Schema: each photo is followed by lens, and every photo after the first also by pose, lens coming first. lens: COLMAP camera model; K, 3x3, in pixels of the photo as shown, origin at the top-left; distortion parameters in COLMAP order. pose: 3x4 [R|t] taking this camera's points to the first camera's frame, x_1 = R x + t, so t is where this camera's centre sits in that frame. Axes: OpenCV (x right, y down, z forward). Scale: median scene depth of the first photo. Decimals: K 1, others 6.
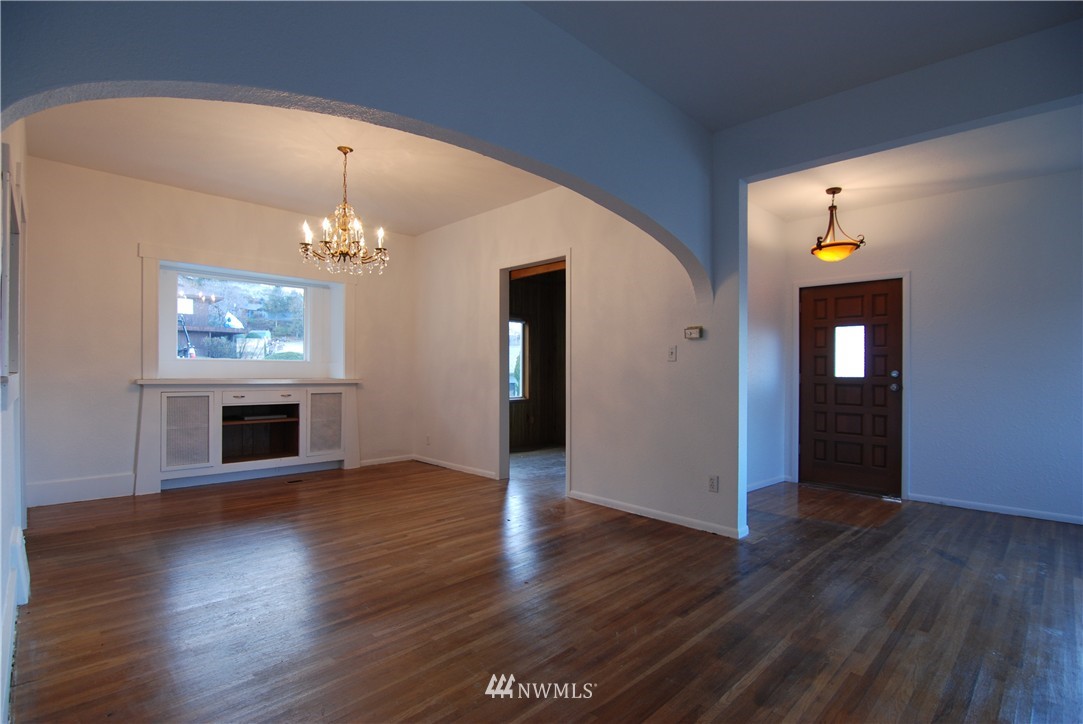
lens RADIAL K [[525.2, 0, 539.8], [0, 525.2, 364.6], [0, 0, 1]] dist [-0.021174, -0.001958]
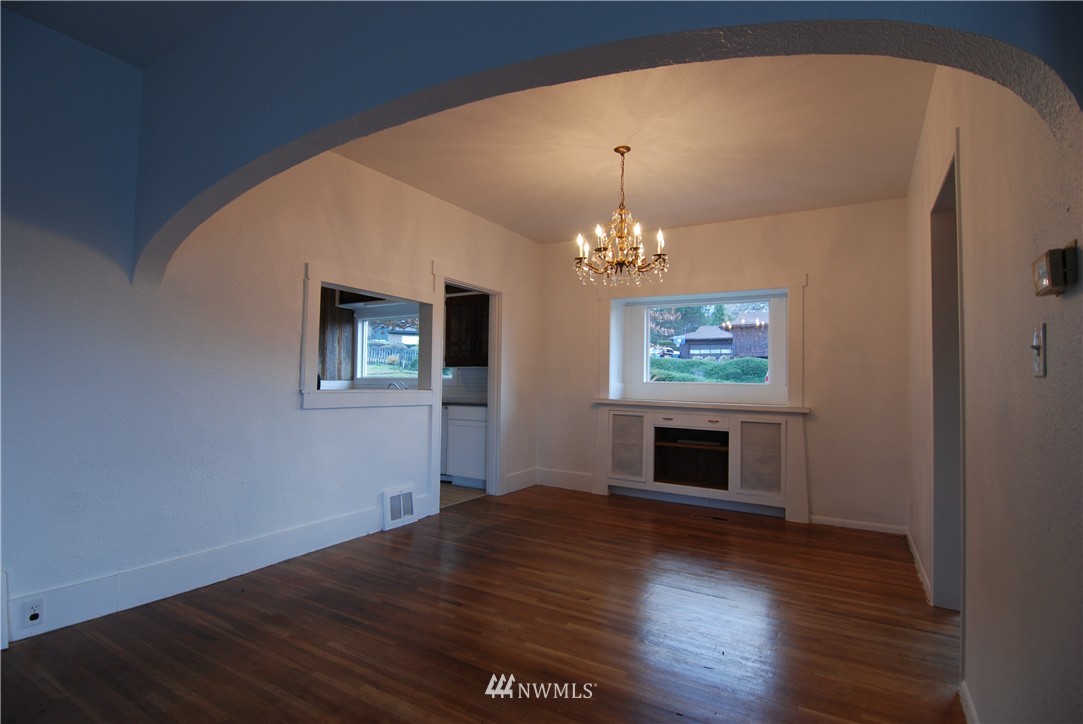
lens RADIAL K [[525.2, 0, 541.7], [0, 525.2, 361.1], [0, 0, 1]] dist [-0.021174, -0.001958]
pose [[0.248194, -0.042870, -0.967761, 0.387019], [-0.013747, 0.998764, -0.047769, 0.001391], [0.968613, 0.025160, 0.247298, 0.540343]]
